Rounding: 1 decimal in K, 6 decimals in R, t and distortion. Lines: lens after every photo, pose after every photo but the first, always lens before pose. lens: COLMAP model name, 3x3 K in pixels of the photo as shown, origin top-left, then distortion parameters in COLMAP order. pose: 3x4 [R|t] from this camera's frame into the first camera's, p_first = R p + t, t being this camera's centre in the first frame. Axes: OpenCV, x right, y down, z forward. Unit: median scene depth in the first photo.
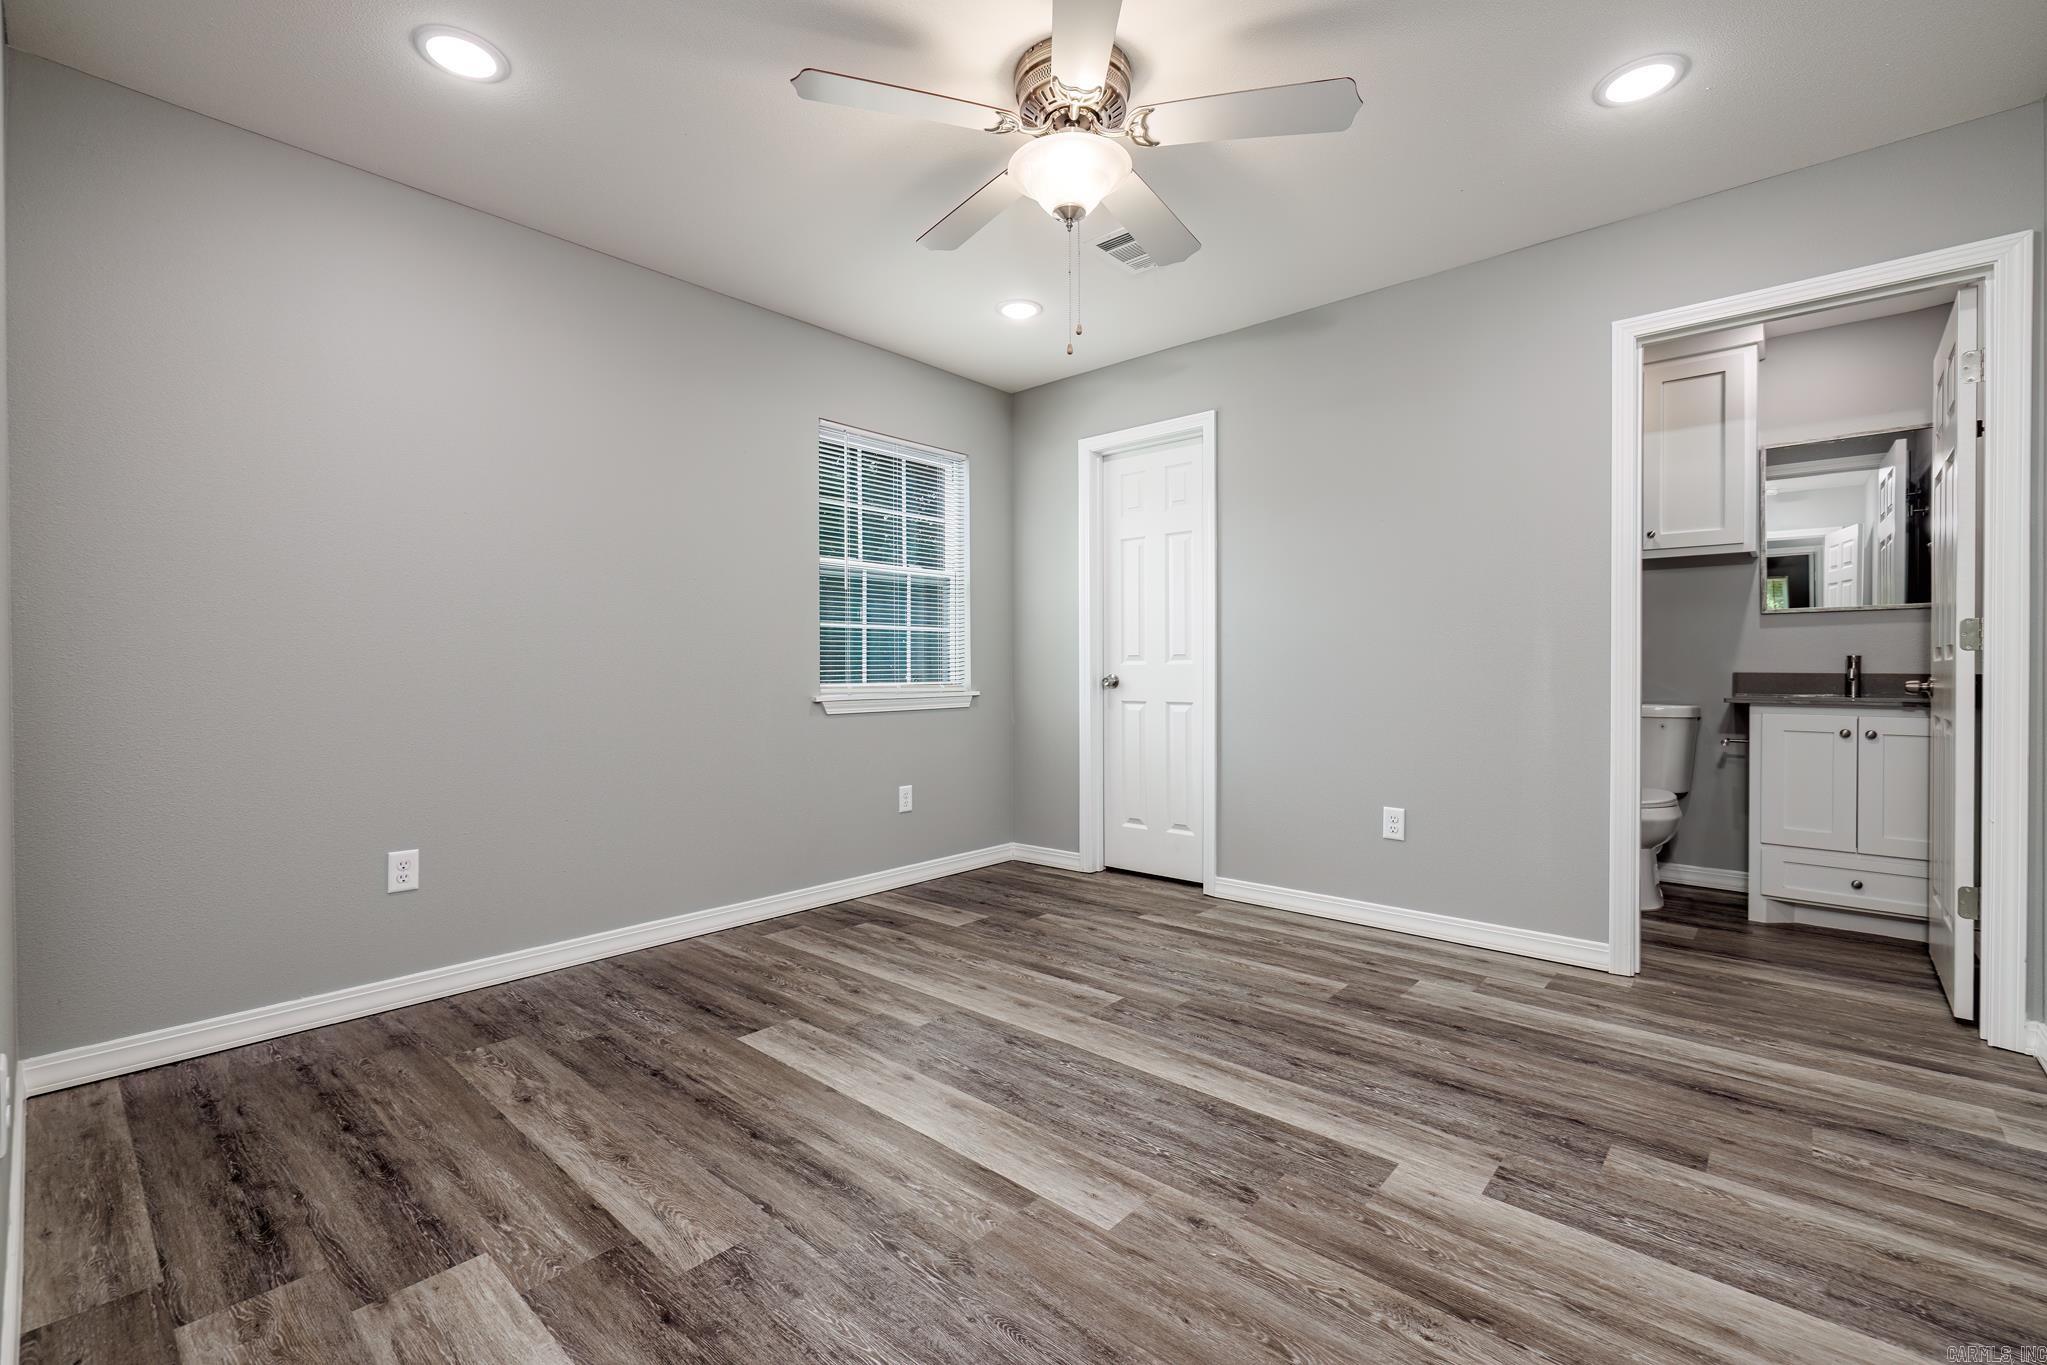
lens RADIAL K [[879.7, 0, 1025.5], [0, 879.7, 674.8], [0, 0, 1]] dist [-0.000951, 0.000370]
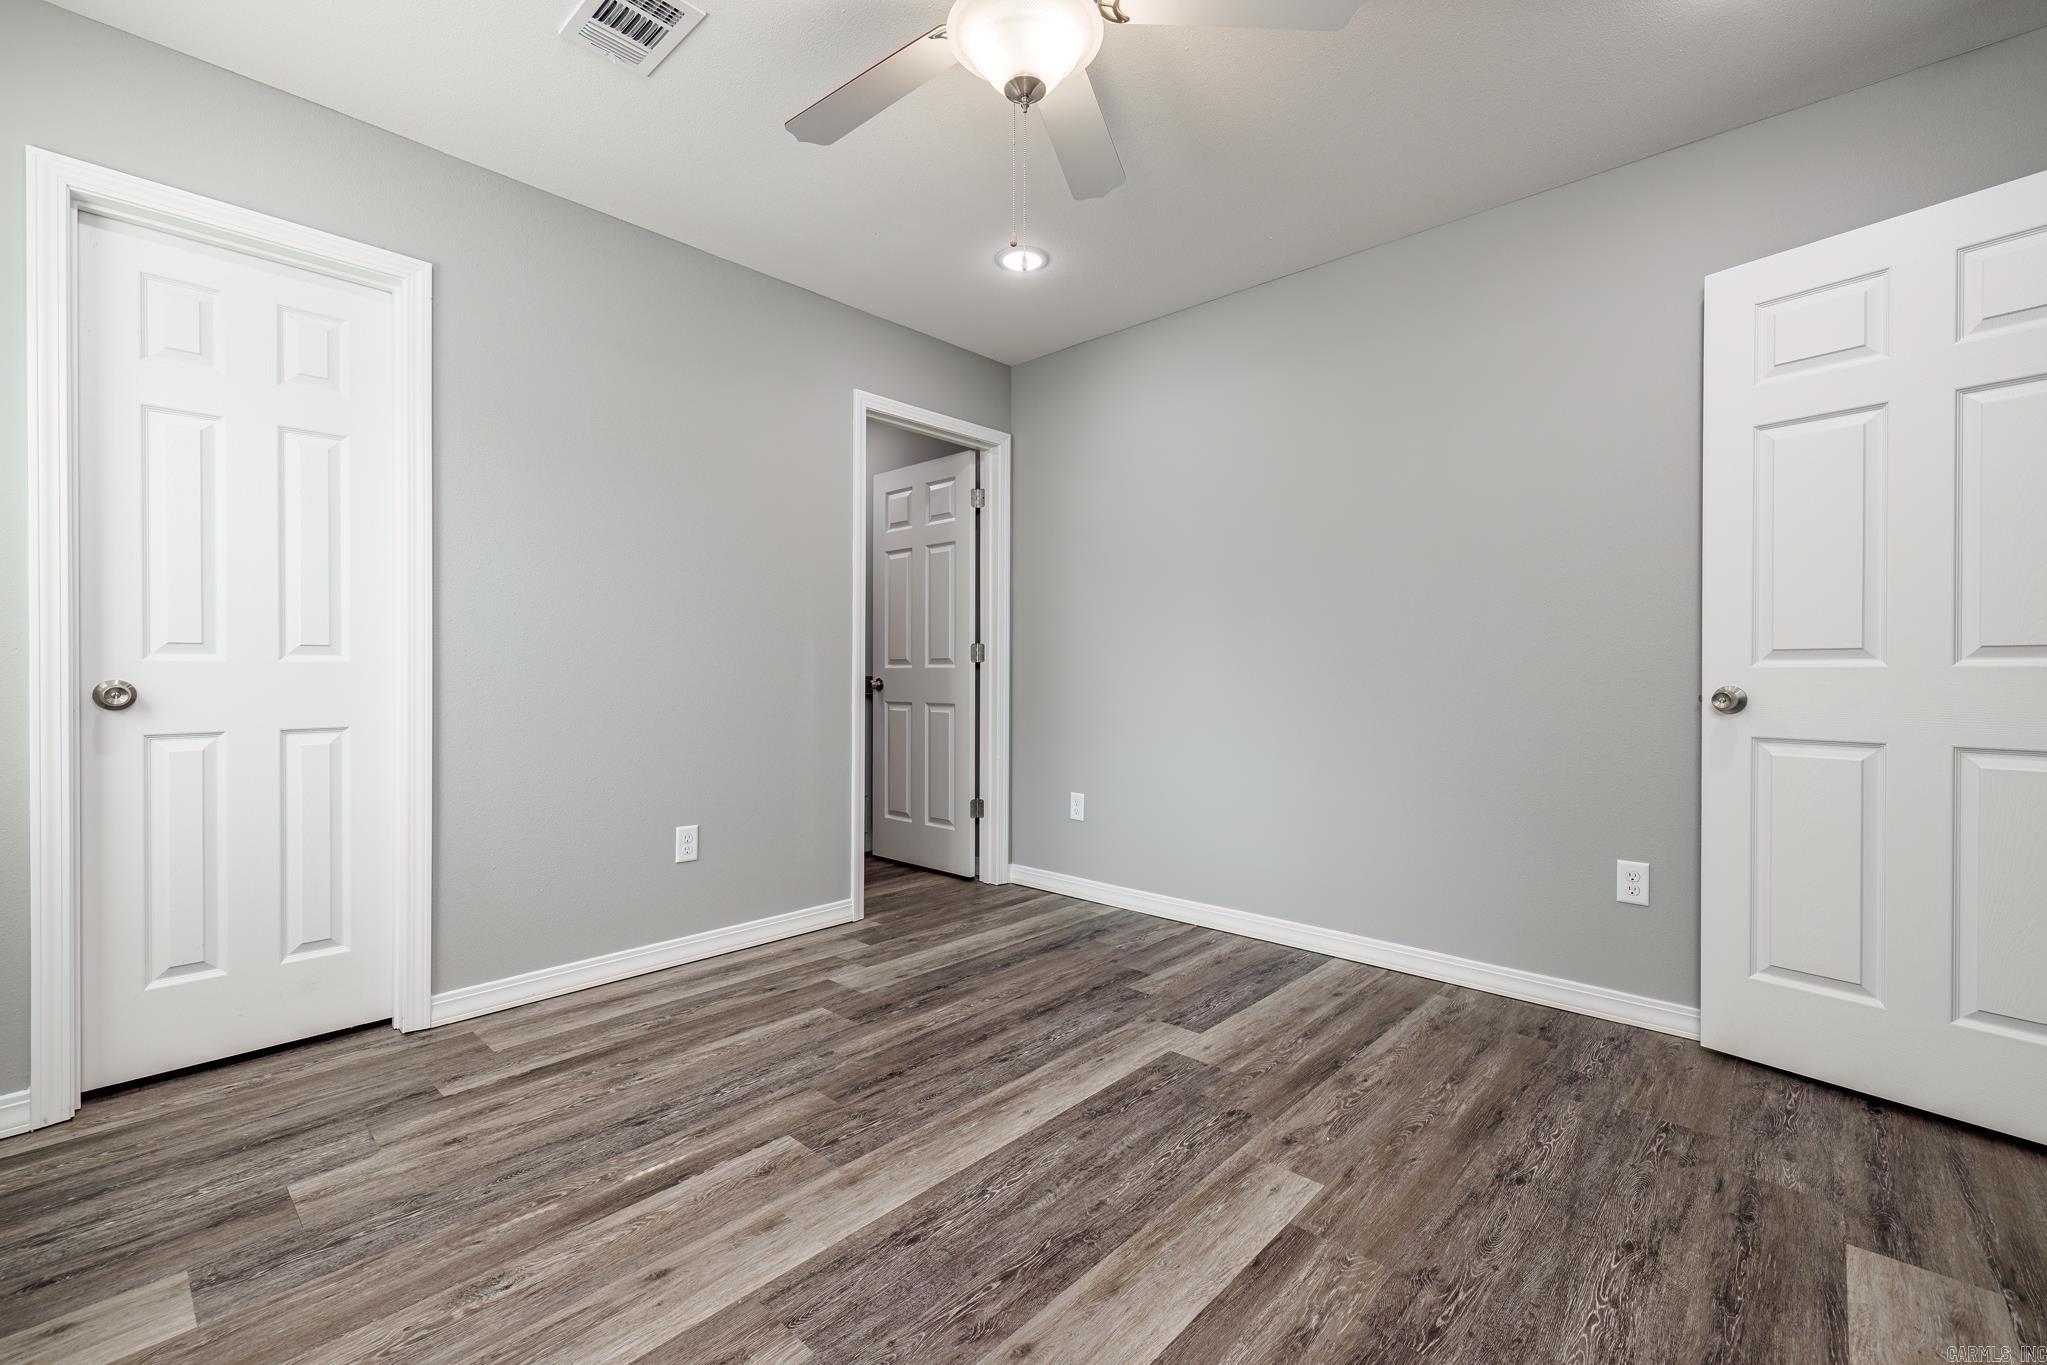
lens RADIAL K [[879.7, 0, 1024.3], [0, 879.7, 682.1], [0, 0, 1]] dist [-0.000951, 0.000370]
pose [[0.015352, -0.009020, 0.999841, -0.594689], [0.003415, 0.999954, 0.008969, -0.003893], [-0.999876, 0.003277, 0.015382, 0.804909]]
